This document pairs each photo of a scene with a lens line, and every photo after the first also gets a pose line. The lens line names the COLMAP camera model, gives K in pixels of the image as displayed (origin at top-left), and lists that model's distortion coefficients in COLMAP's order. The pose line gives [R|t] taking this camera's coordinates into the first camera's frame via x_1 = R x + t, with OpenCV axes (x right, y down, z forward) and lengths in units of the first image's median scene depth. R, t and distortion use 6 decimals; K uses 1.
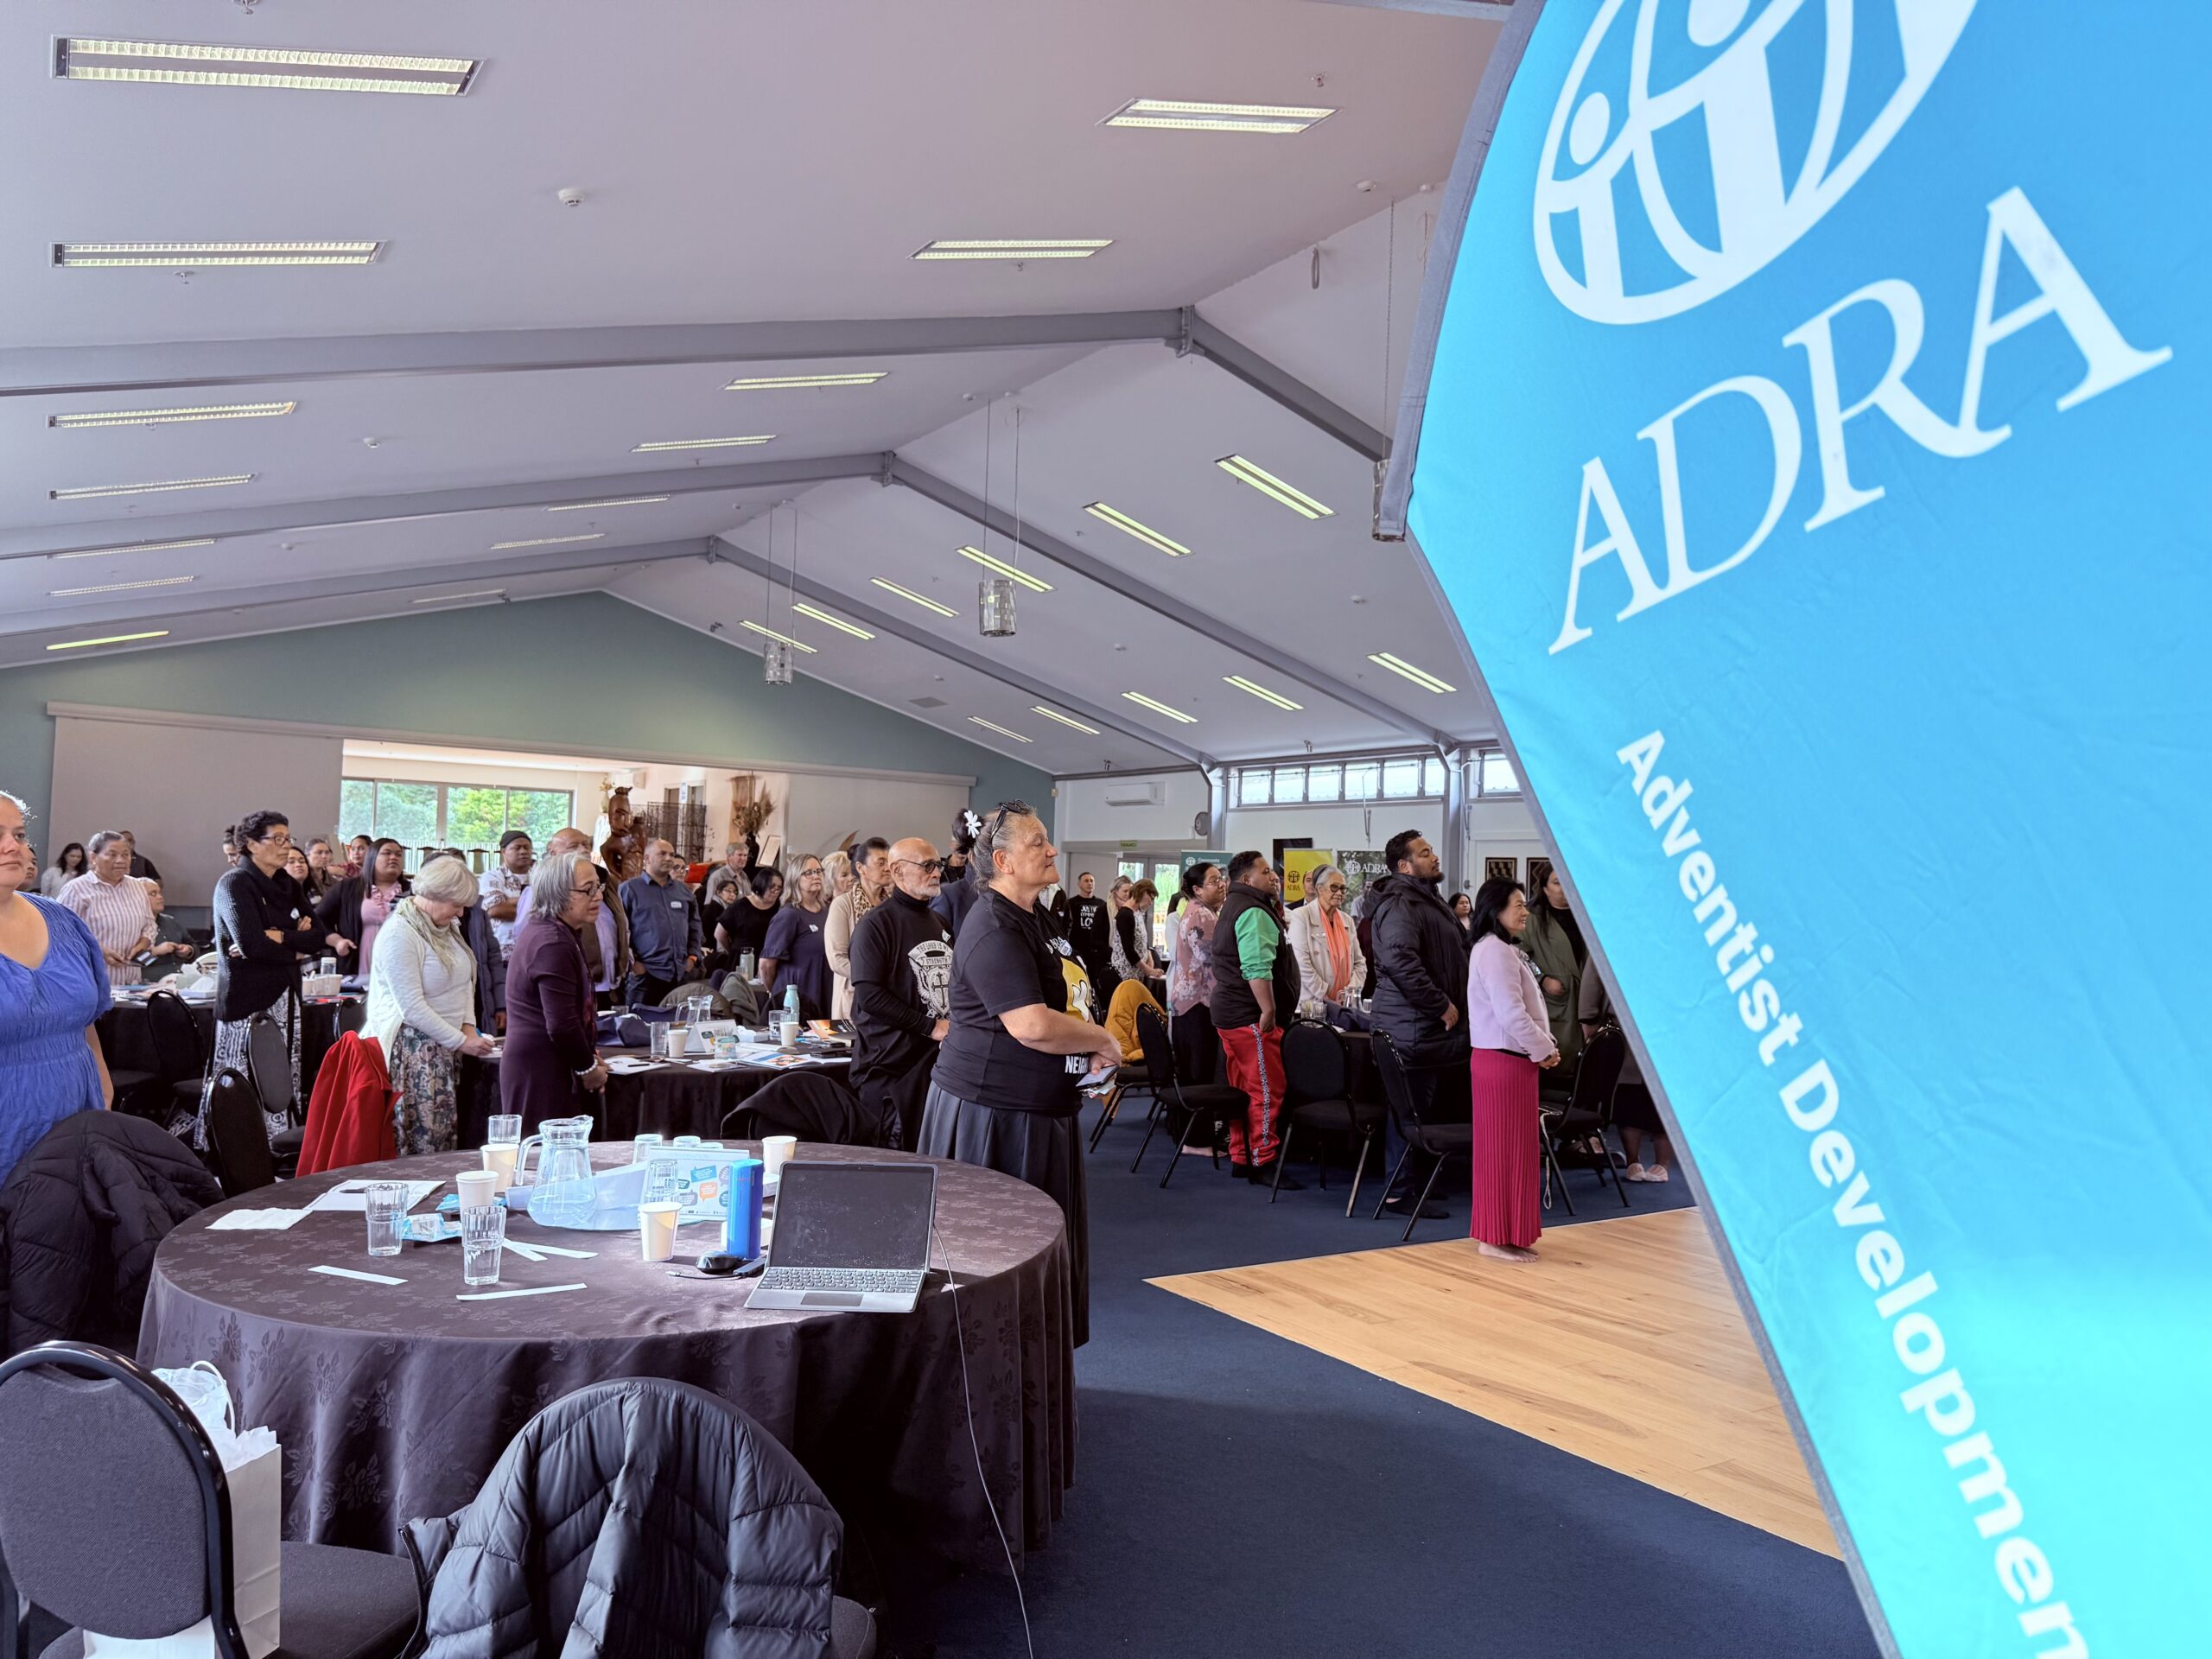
lens RADIAL K [[1546.3, 0, 1106.0], [0, 1546.3, 829.5], [0, 0, 1]] dist [0.000644, -0.005229]
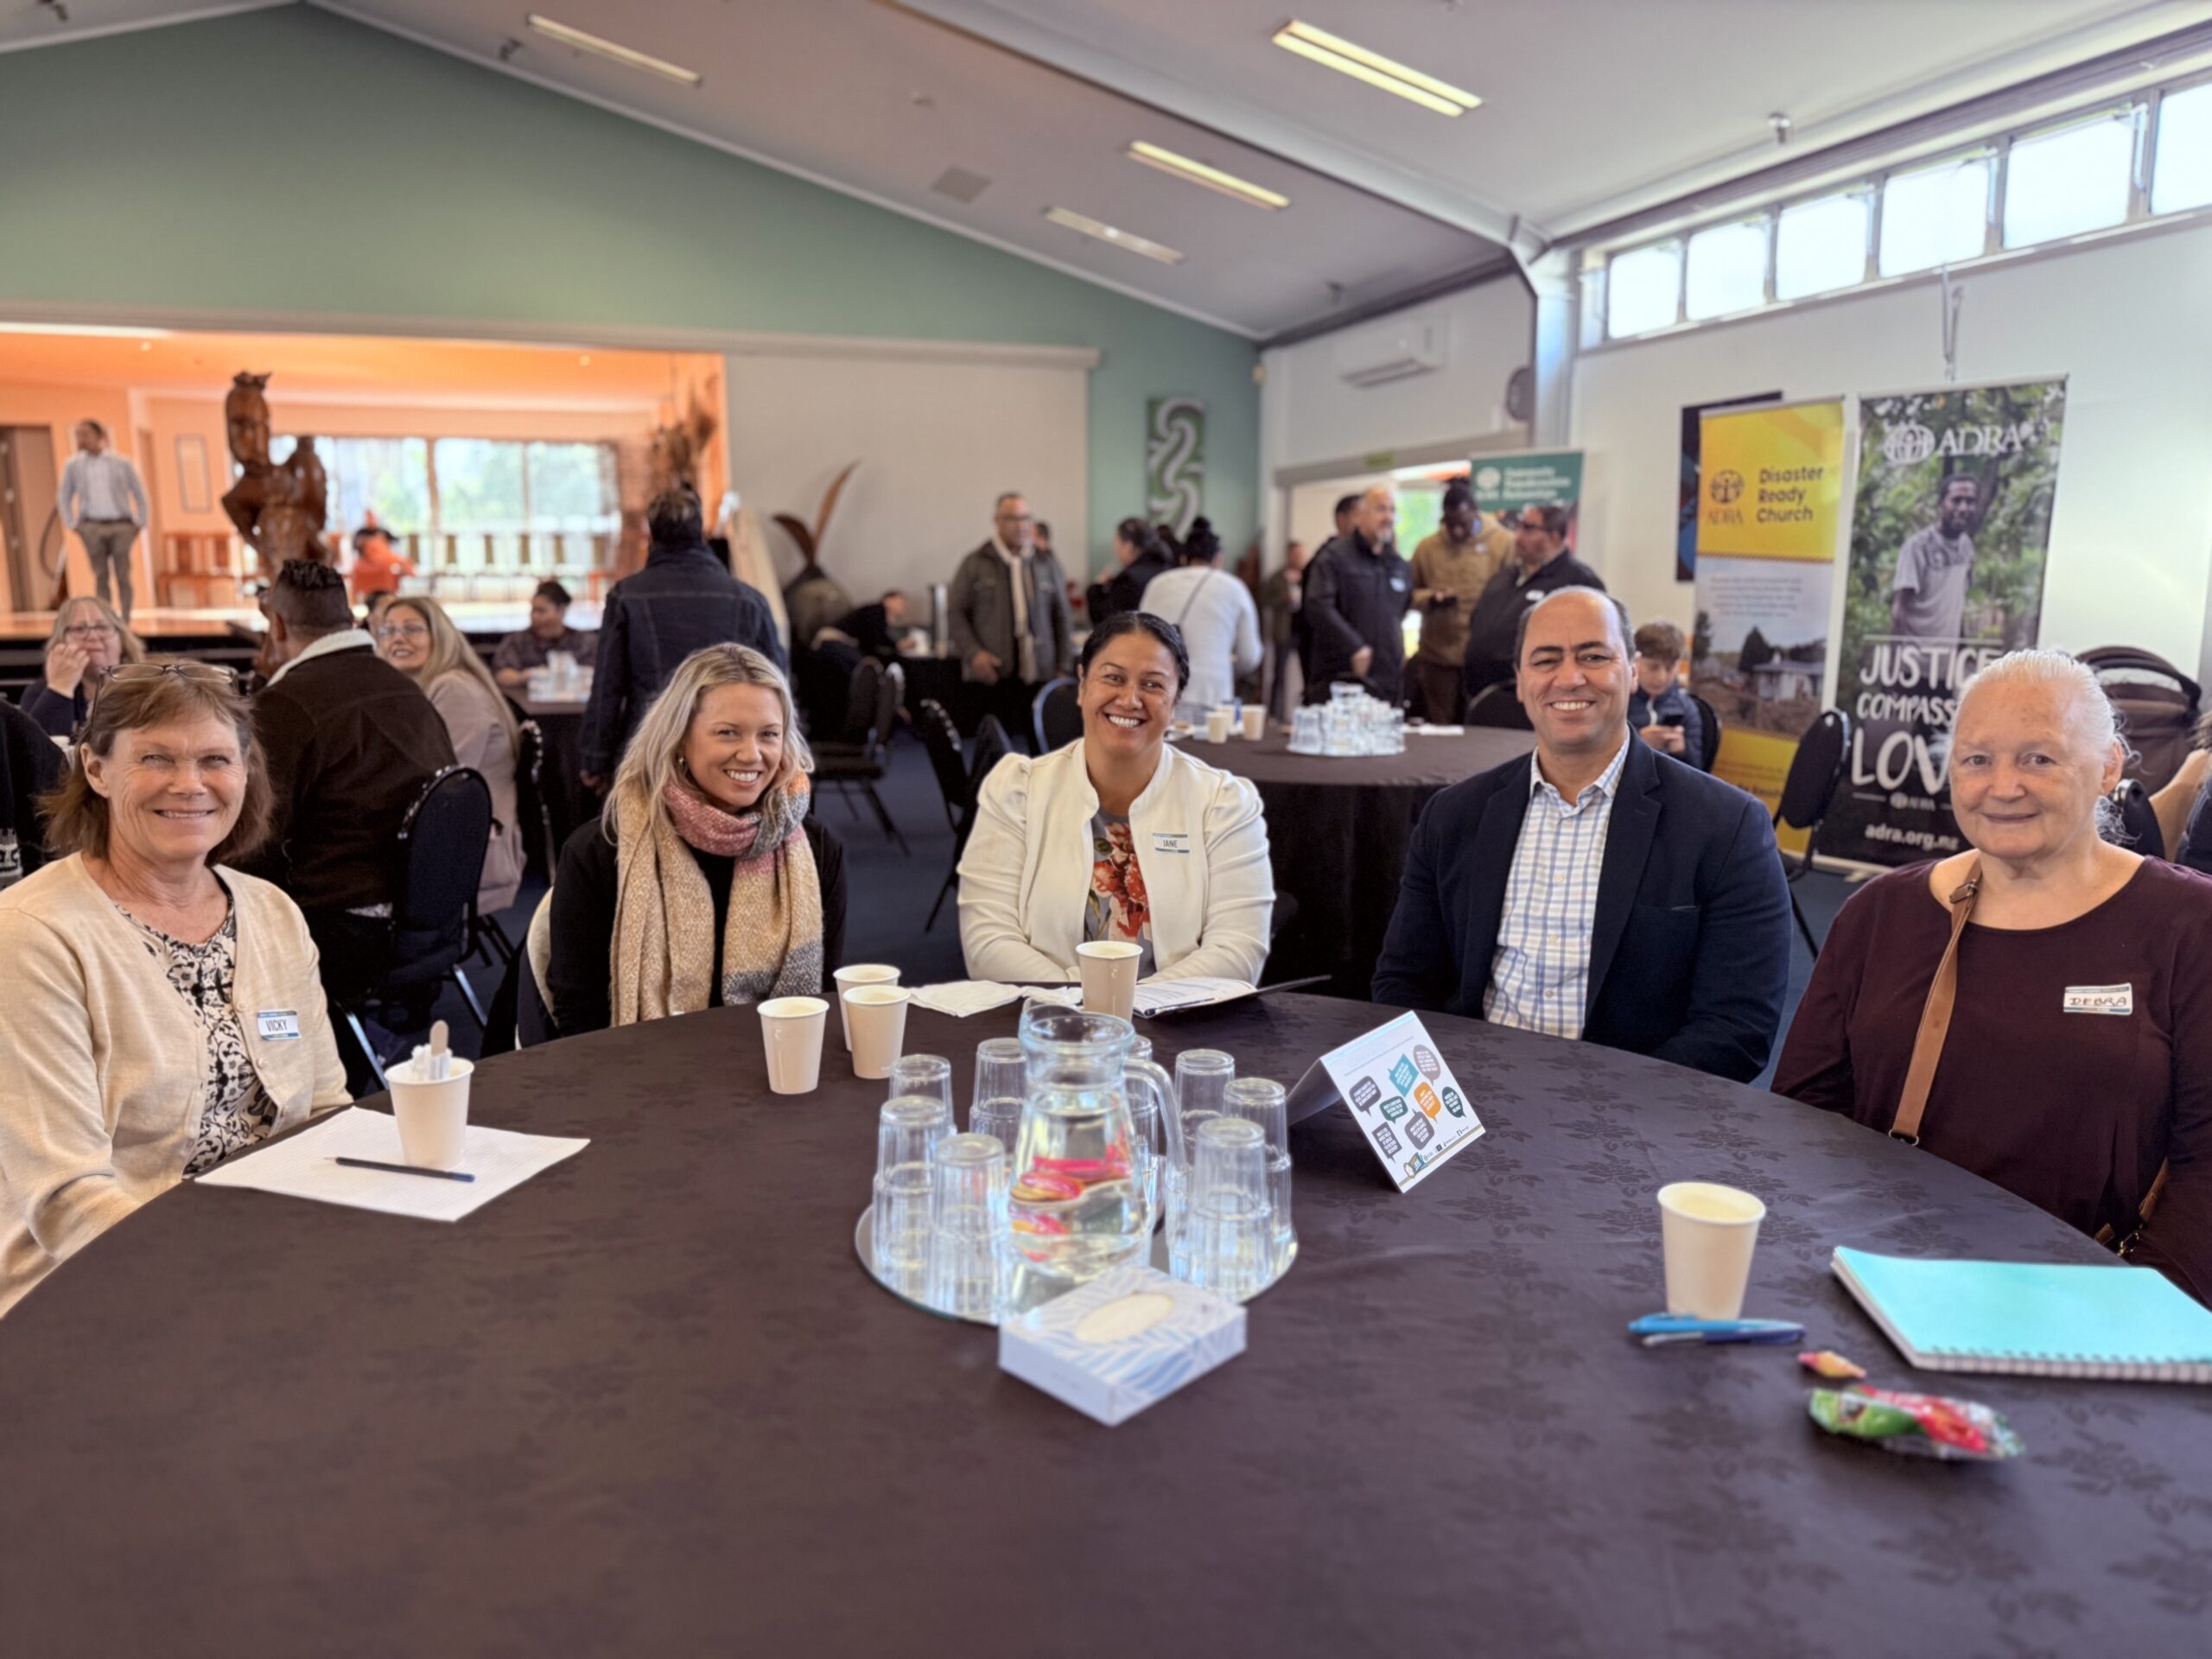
lens RADIAL K [[1546.3, 0, 1106.0], [0, 1546.3, 829.5], [0, 0, 1]] dist [0.000644, -0.005229]
pose [[0.959060, 0.009841, -0.283031, 0.075988], [0.044494, 0.981749, 0.184905, 0.032302], [0.279685, -0.189928, 0.941118, 0.534542]]
